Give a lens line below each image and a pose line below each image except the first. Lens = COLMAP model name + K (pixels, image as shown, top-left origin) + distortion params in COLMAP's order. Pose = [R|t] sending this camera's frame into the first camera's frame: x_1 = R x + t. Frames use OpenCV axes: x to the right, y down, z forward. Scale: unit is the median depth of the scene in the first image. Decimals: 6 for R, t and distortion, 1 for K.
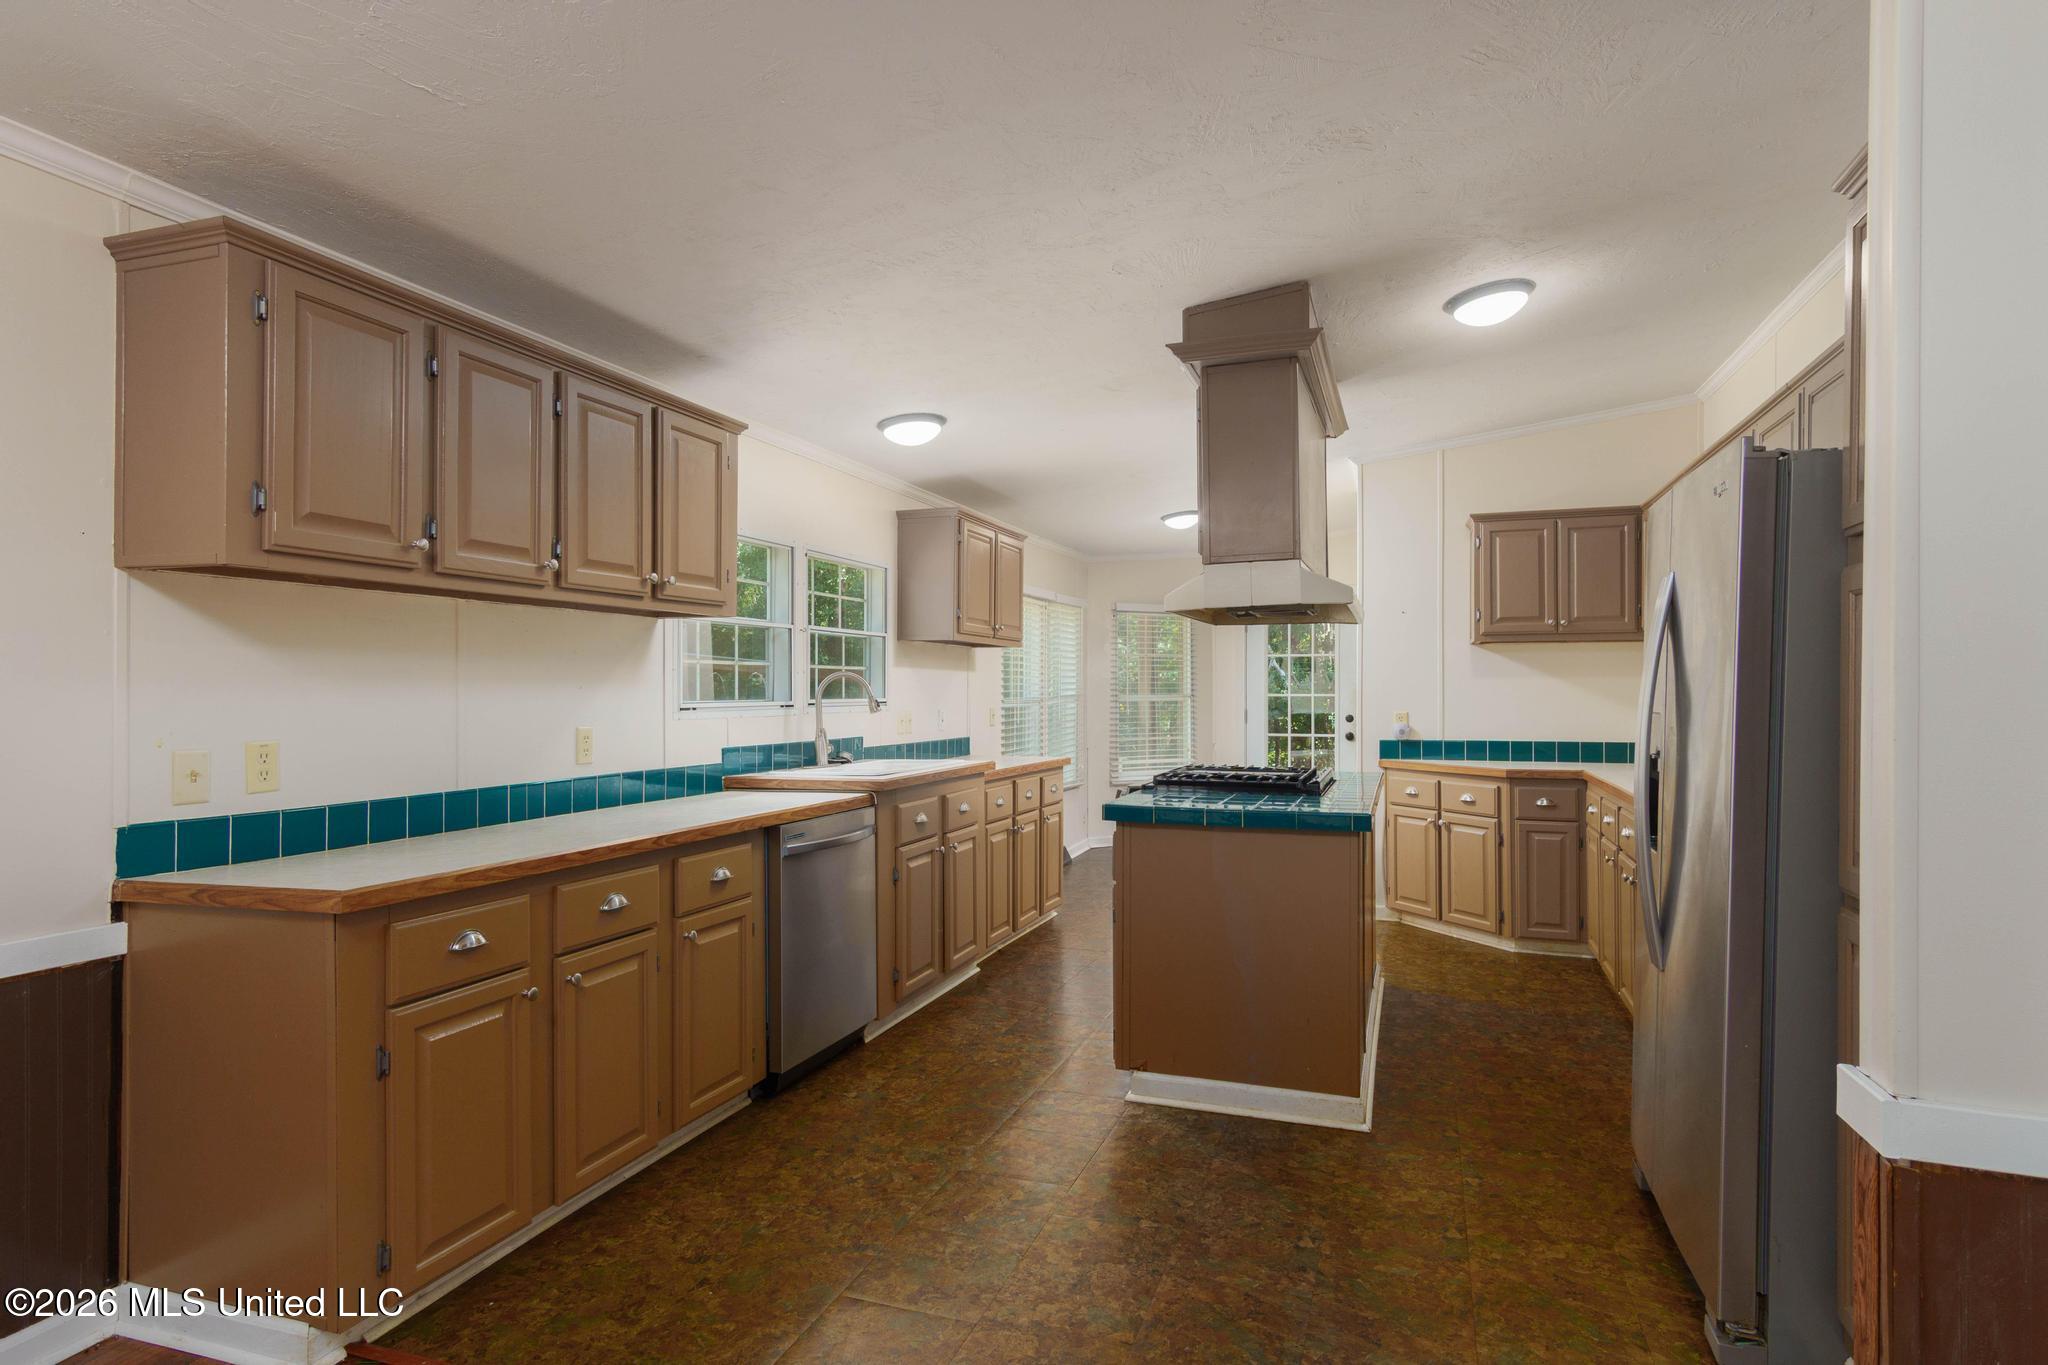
lens RADIAL K [[1089.2, 0, 1021.6], [0, 1089.2, 680.8], [0, 0, 1]] dist [0.003233, 0.000014]
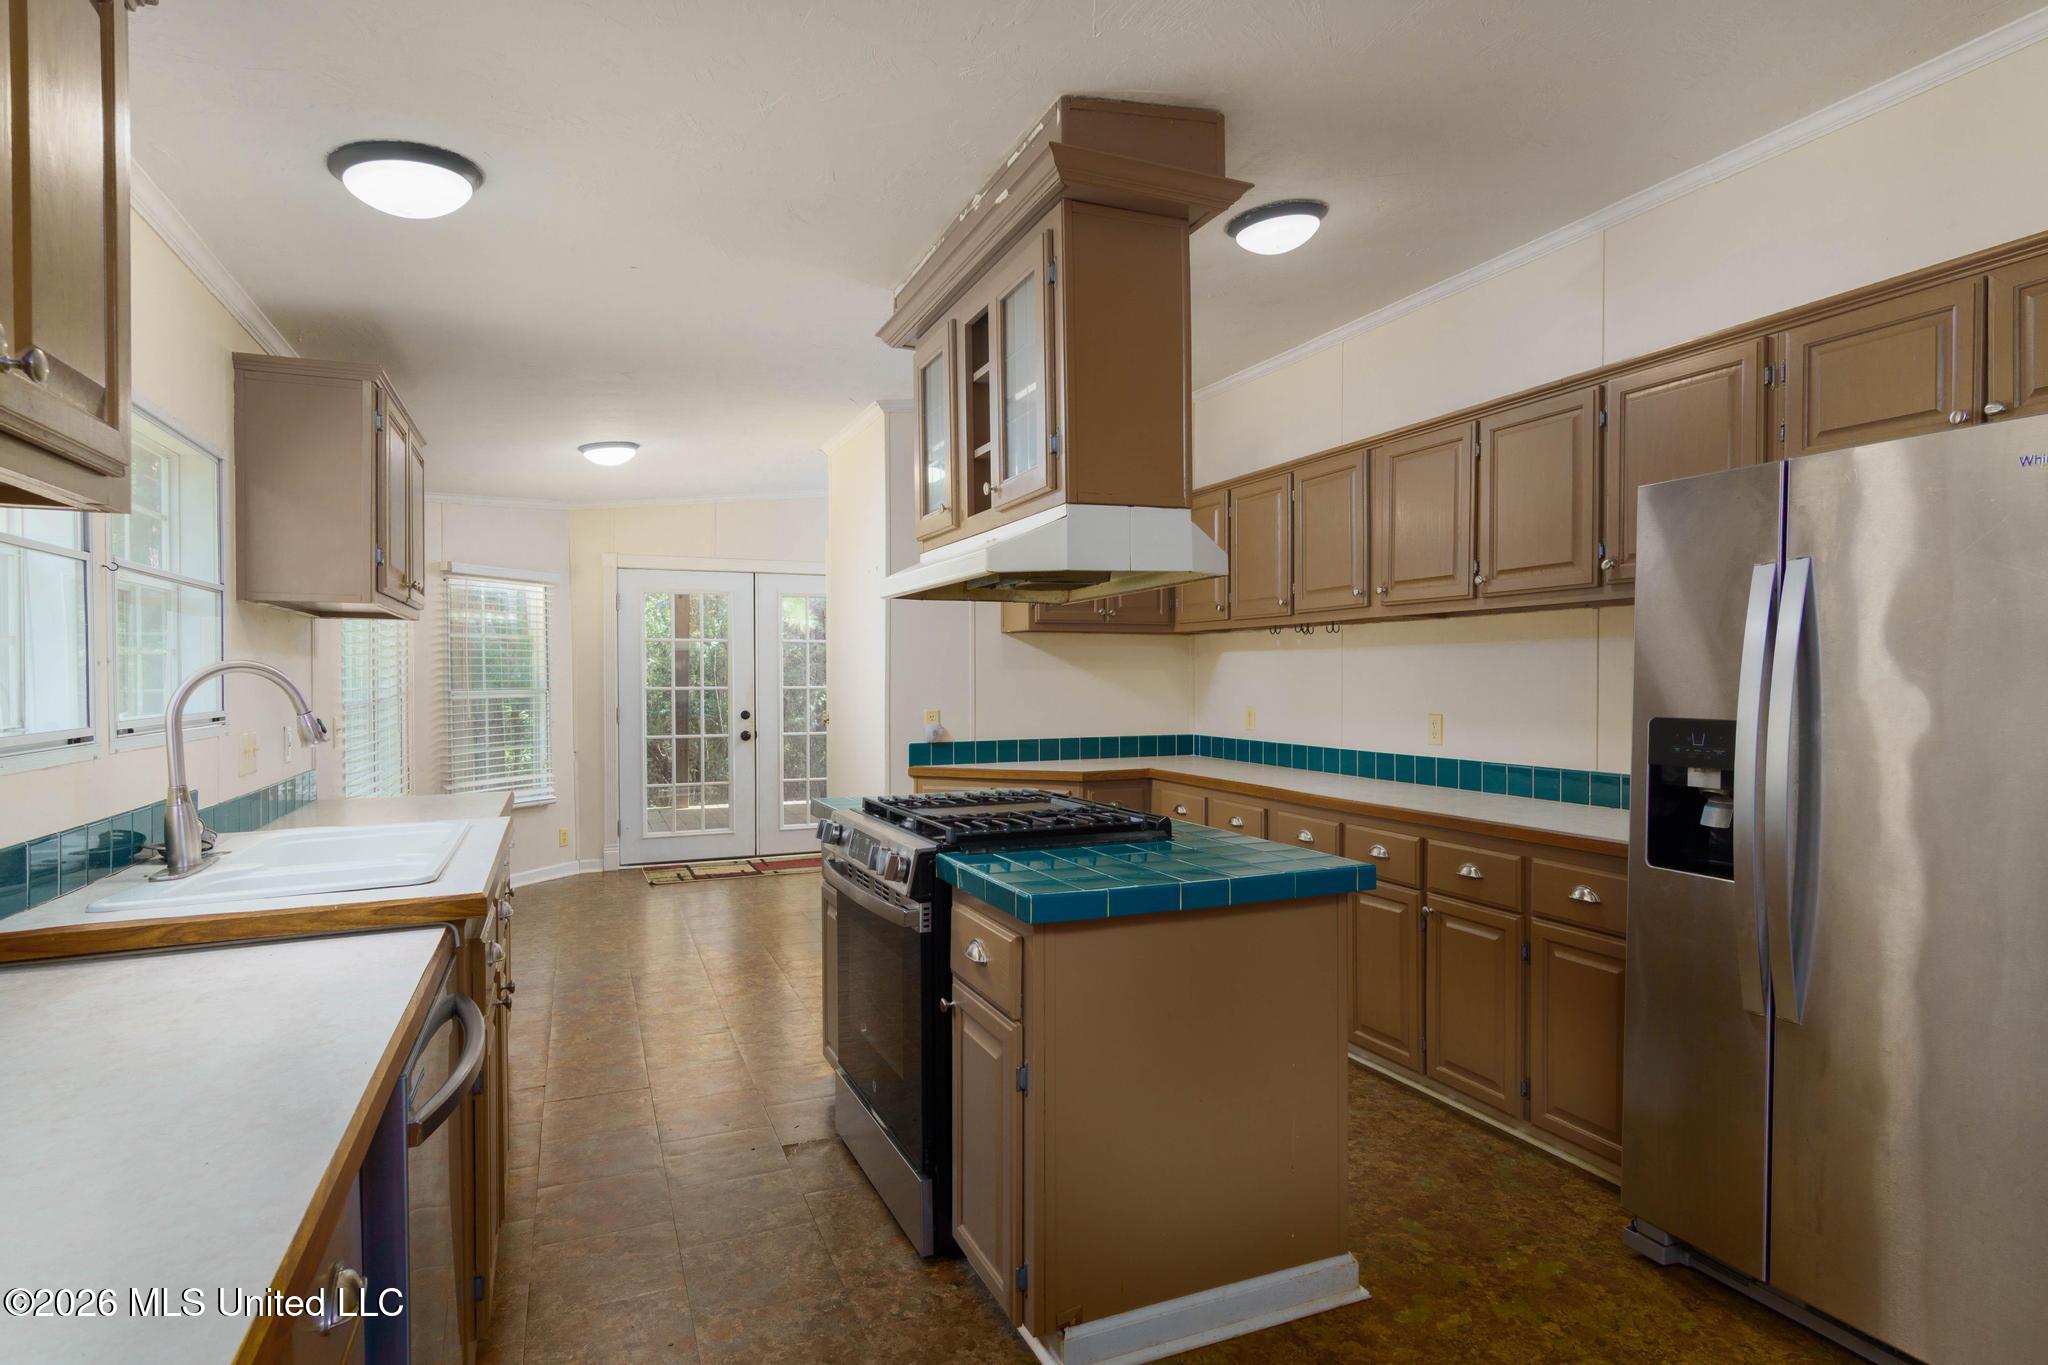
lens RADIAL K [[1089.2, 0, 1031.6], [0, 1089.2, 693.6], [0, 0, 1]] dist [0.003233, 0.000014]
pose [[0.733651, -0.014630, 0.679369, -0.190046], [-0.001817, 0.999722, 0.023491, -0.004822], [-0.679524, -0.018469, 0.733420, 0.347702]]
